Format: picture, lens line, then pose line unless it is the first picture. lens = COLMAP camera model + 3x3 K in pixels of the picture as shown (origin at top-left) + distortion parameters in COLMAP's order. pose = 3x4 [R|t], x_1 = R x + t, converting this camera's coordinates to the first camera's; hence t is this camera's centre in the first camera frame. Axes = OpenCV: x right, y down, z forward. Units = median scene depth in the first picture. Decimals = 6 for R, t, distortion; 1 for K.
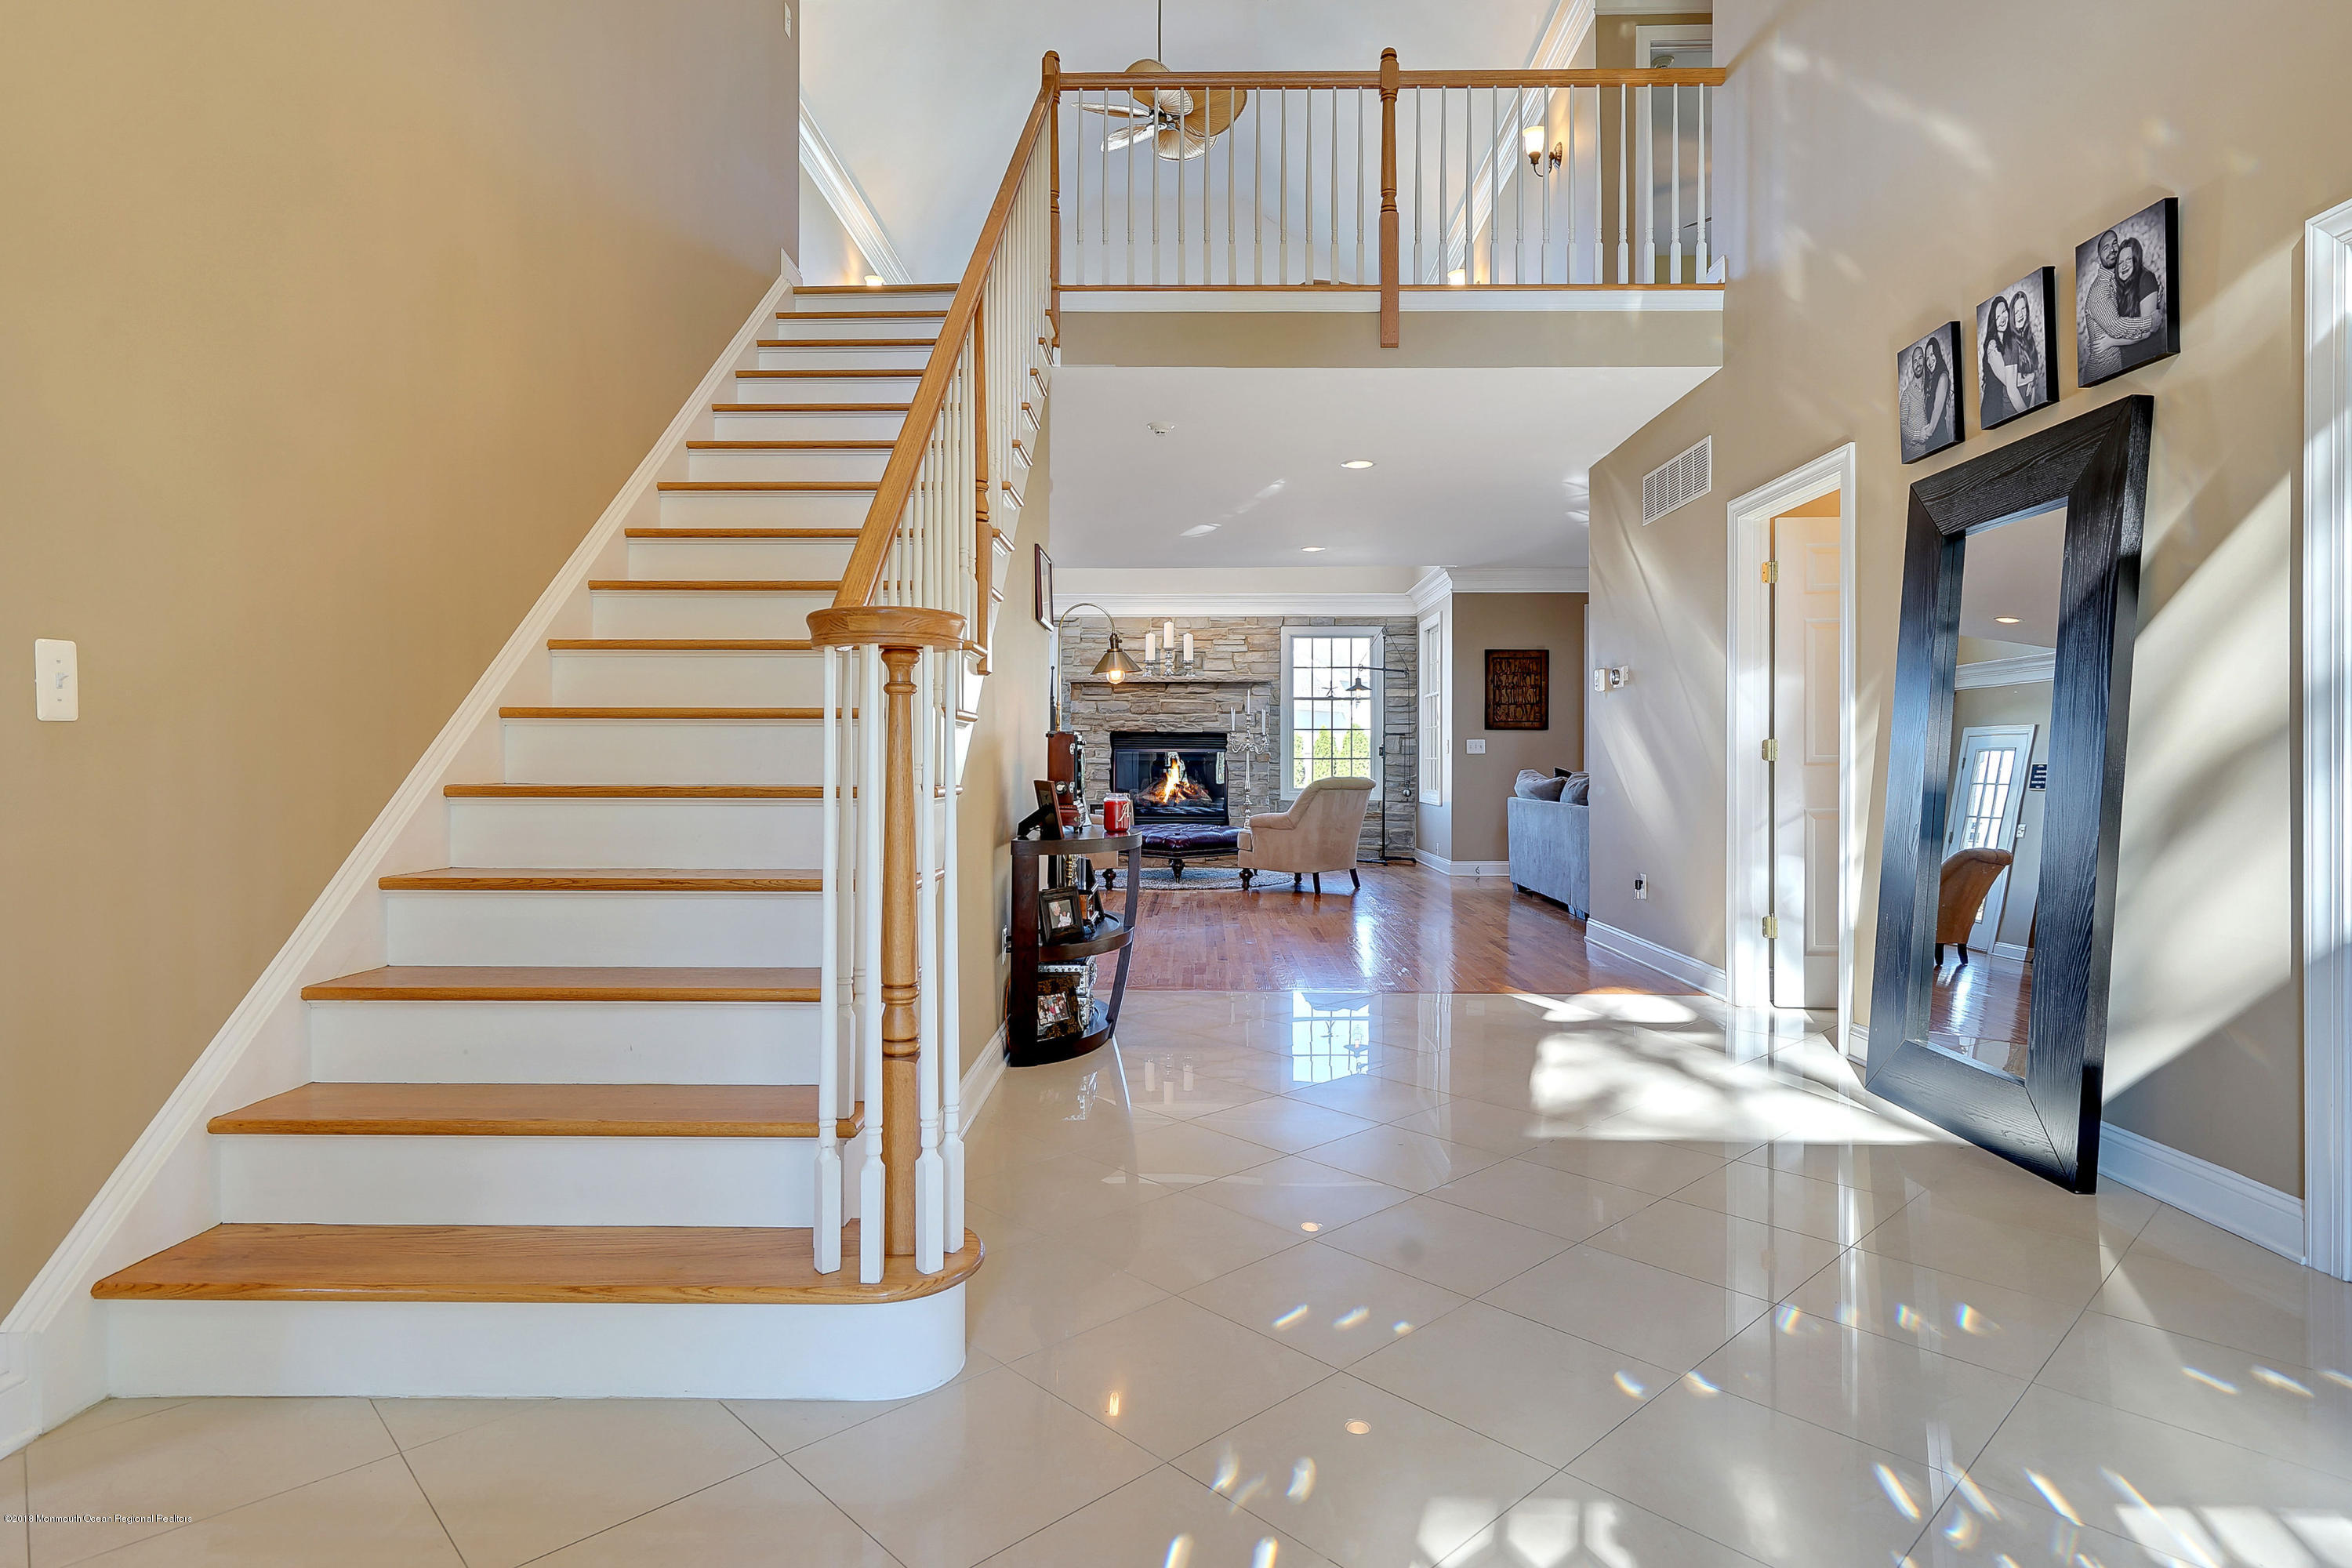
lens RADIAL K [[1223.9, 0, 1165.5], [0, 1223.9, 746.2], [0, 0, 1]] dist [0.002700, 0.003036]
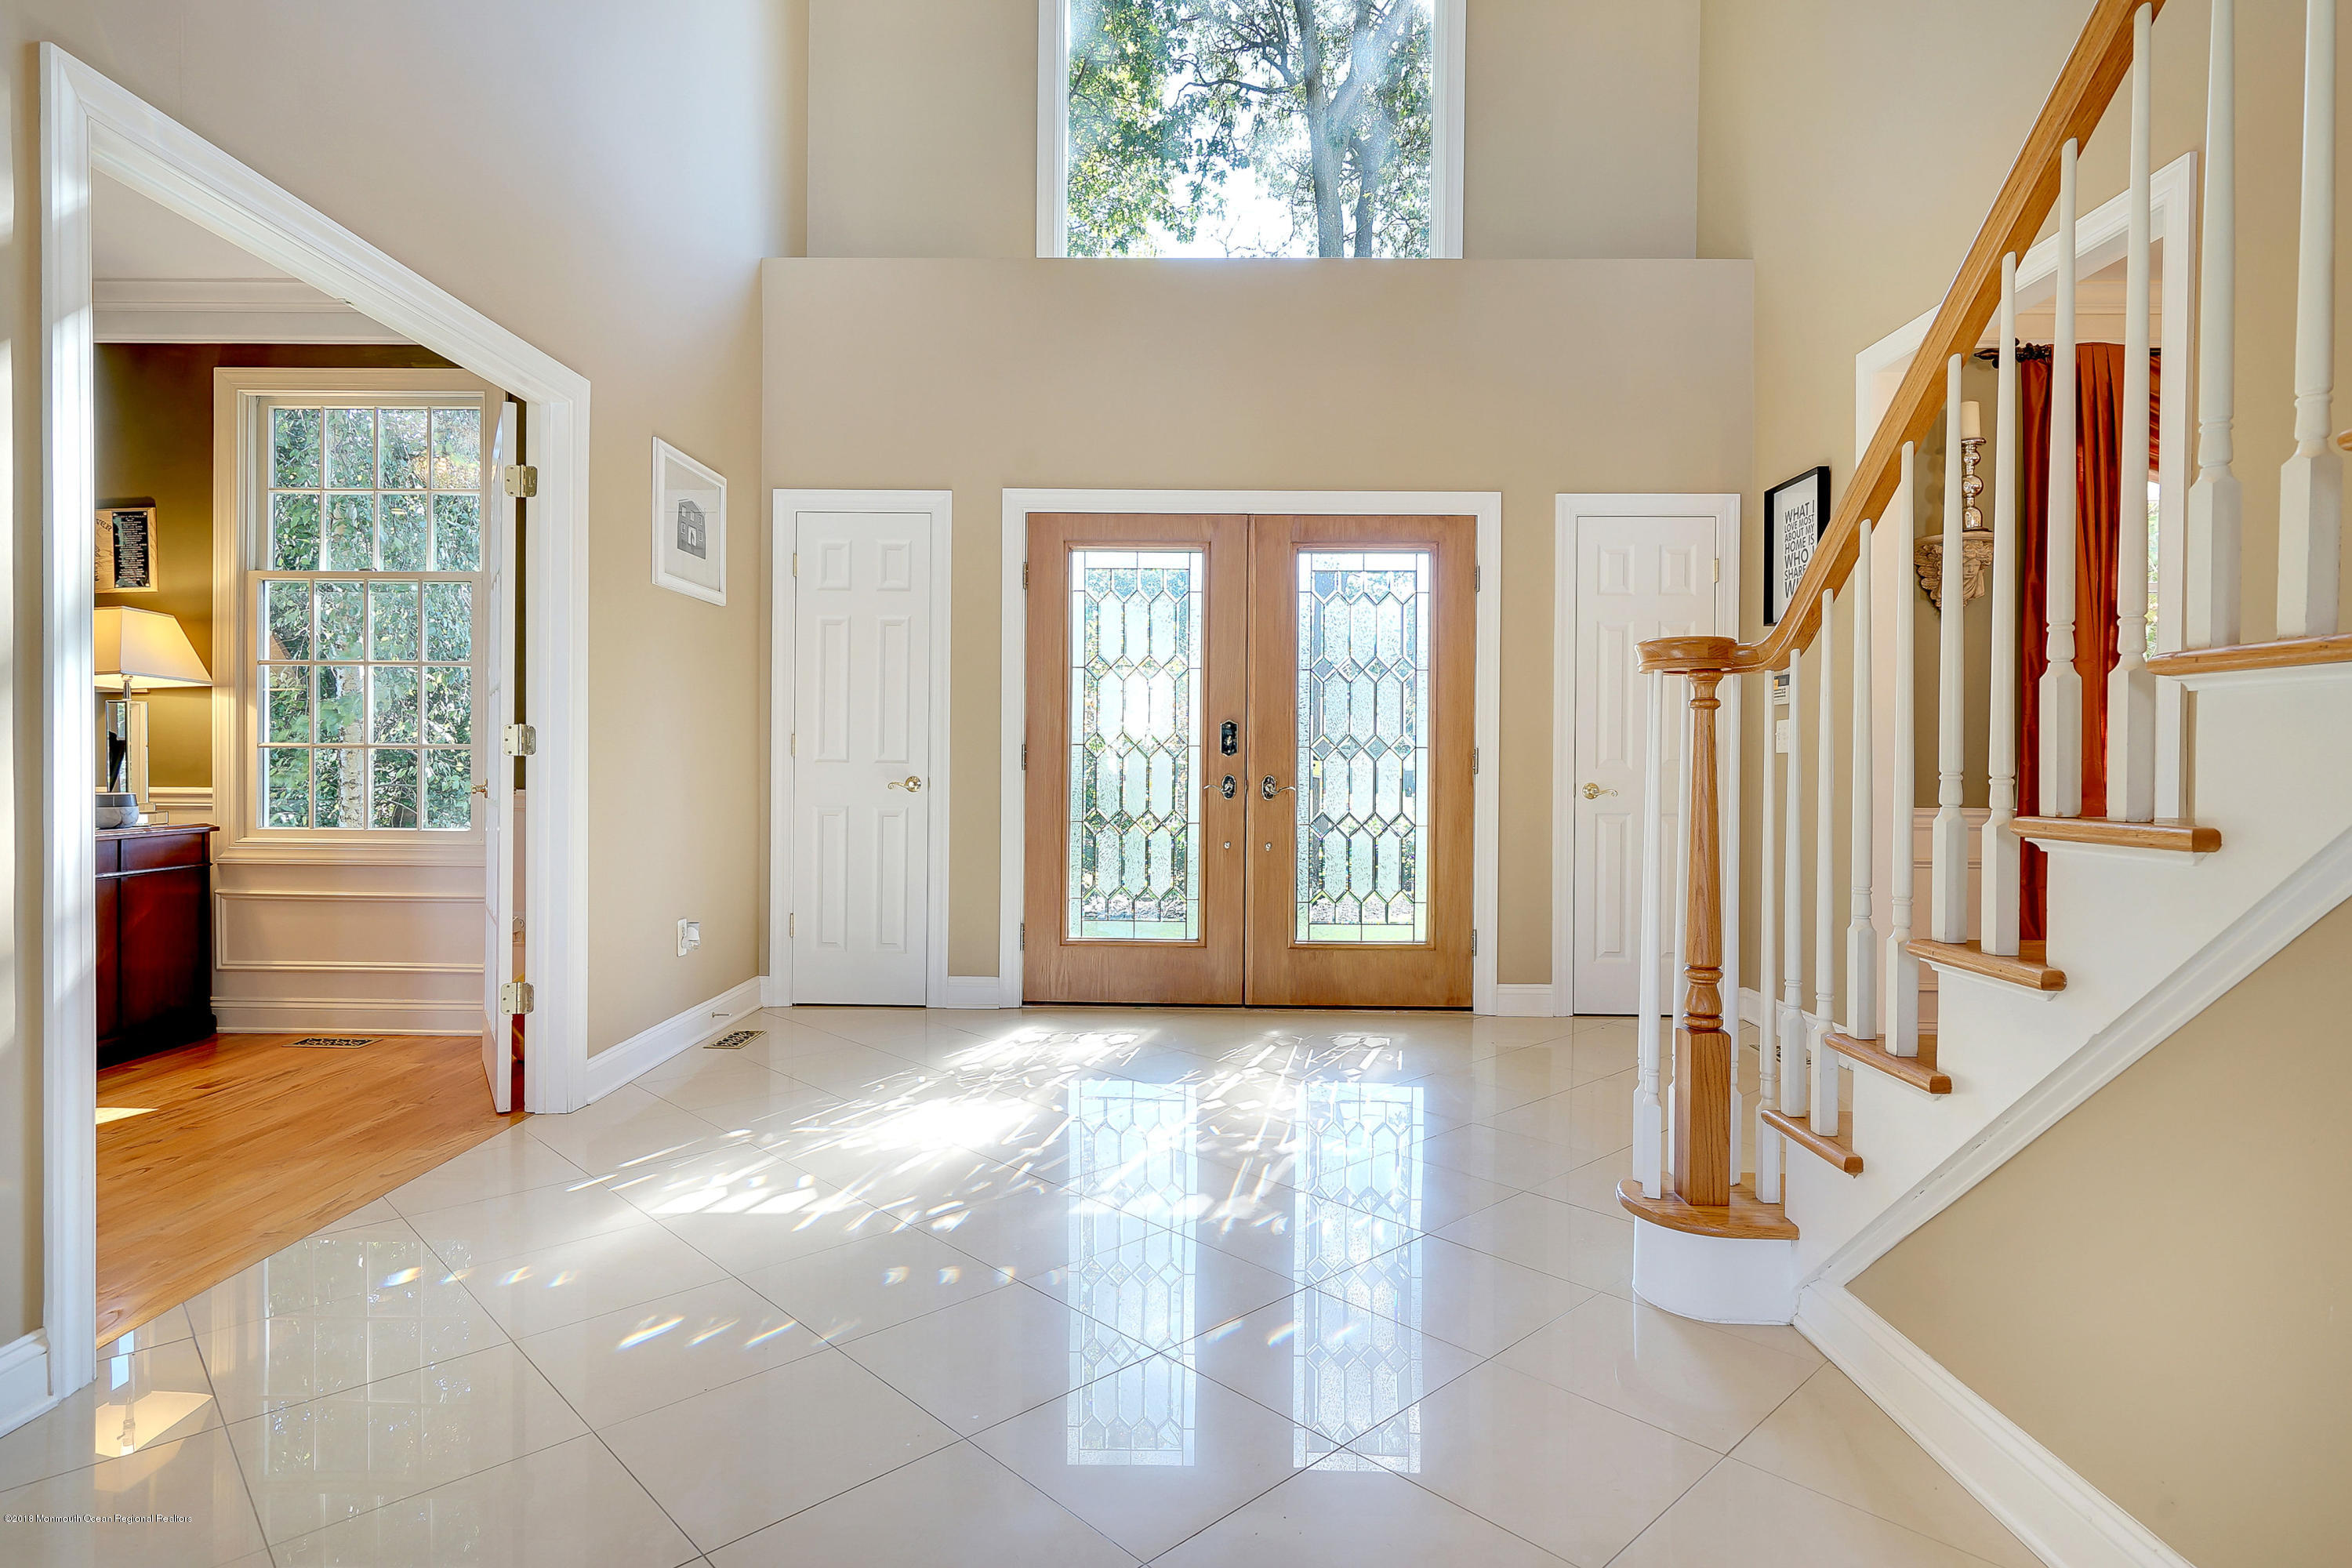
lens RADIAL K [[1223.9, 0, 1169.8], [0, 1223.9, 771.9], [0, 0, 1]] dist [0.002700, 0.003036]
pose [[-0.999954, -0.004277, 0.008549, 0.102053], [-0.004292, 0.999989, -0.001769, 0.009366], [-0.008541, -0.001806, -0.999962, 0.834905]]
